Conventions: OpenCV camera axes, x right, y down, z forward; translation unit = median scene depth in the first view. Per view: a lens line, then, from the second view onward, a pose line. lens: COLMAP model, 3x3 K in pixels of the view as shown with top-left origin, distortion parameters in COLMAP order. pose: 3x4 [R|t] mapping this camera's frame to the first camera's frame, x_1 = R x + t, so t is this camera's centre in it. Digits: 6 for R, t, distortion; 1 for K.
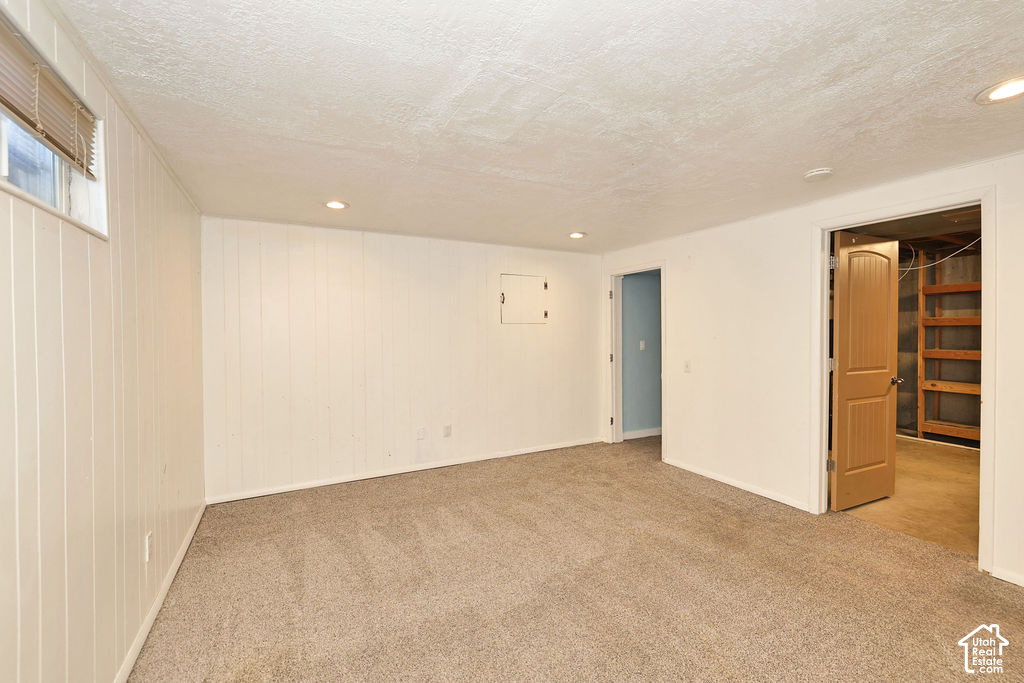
lens RADIAL K [[436.7, 0, 506.8], [0, 436.7, 333.9], [0, 0, 1]] dist [-0.005544, -0.000556]
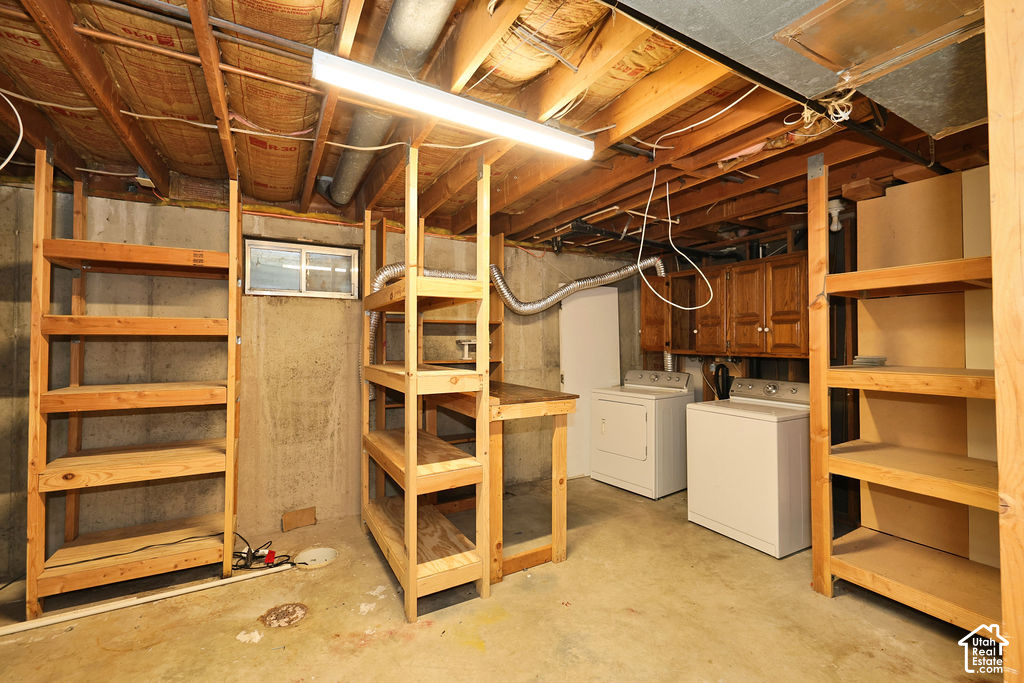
lens RADIAL K [[436.7, 0, 508.5], [0, 436.7, 337.7], [0, 0, 1]] dist [-0.005544, -0.000556]
pose [[-0.037051, 0.024677, 0.999009, 0.527252], [0.010371, 0.999651, -0.024308, -0.001298], [-0.999260, 0.009460, -0.037294, 0.570354]]
